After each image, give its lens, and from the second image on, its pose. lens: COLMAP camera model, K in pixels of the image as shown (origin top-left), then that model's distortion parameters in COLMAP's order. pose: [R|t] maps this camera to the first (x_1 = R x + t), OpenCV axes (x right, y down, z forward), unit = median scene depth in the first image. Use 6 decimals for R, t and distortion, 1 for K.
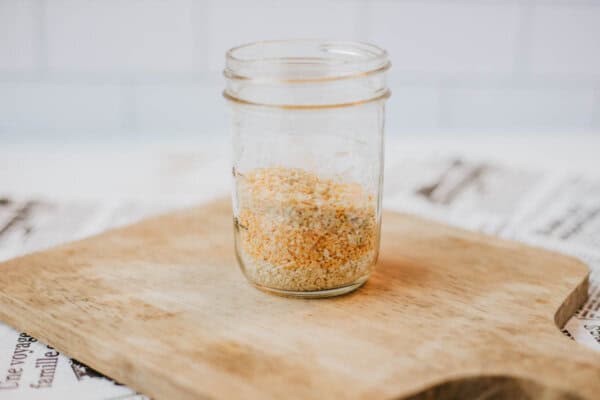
lens RADIAL K [[1102.4, 0, 300.0], [0, 1102.4, 200.0], [0, 0, 1]] dist [-0.132815, -0.091235]
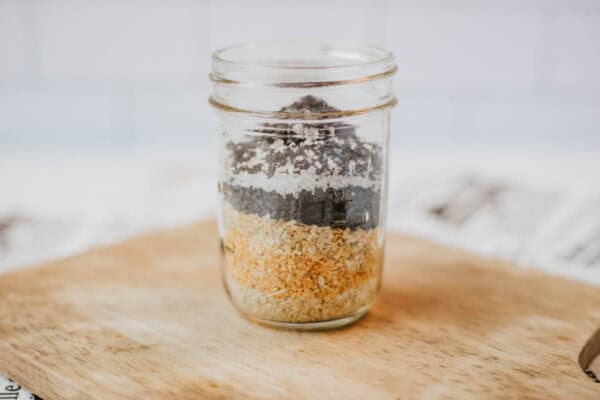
lens RADIAL K [[1069.1, 0, 300.0], [0, 1069.1, 200.0], [0, 0, 1]] dist [-0.160456, -0.112890]
pose [[0.999720, 0.014584, -0.018630, 0.021608], [-0.014829, 0.999804, -0.013080, -0.005122], [0.018436, 0.013353, 0.999741, 0.141403]]
